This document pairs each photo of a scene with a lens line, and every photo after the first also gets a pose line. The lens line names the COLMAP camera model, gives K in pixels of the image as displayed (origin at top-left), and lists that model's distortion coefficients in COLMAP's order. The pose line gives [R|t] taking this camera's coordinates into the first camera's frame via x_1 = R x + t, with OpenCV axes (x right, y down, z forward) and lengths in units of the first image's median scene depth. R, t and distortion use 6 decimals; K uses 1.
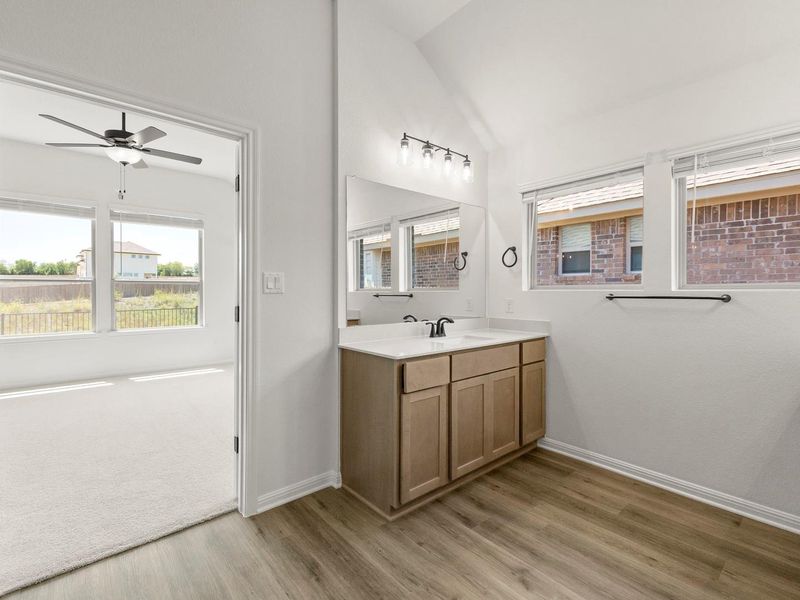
lens RADIAL K [[375.2, 0, 399.2], [0, 375.2, 293.3], [0, 0, 1]] dist [-0.001524, -0.000084]
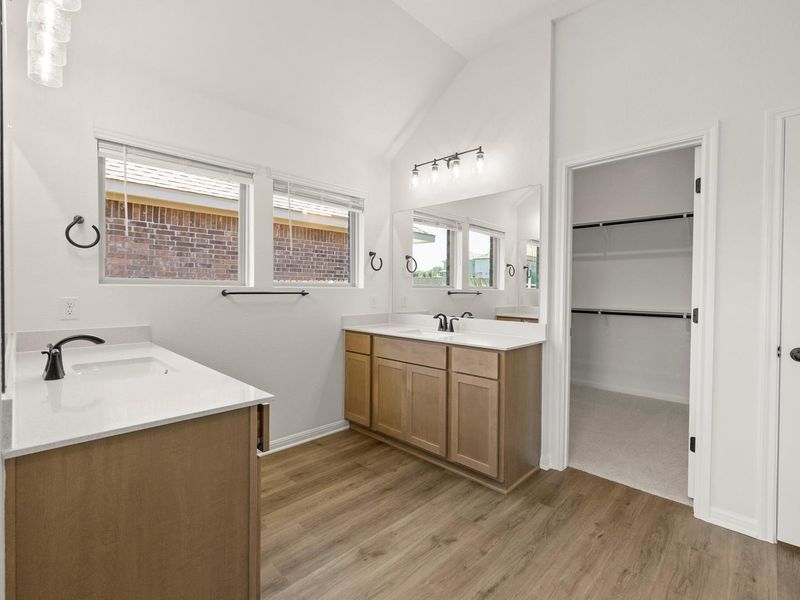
lens RADIAL K [[375.2, 0, 399.2], [0, 375.2, 293.3], [0, 0, 1]] dist [-0.001524, -0.000084]
pose [[-0.081281, -0.013161, 0.996604, -0.266498], [-0.005777, 0.999902, 0.012734, -0.002543], [-0.996674, -0.004723, -0.081350, 0.361842]]
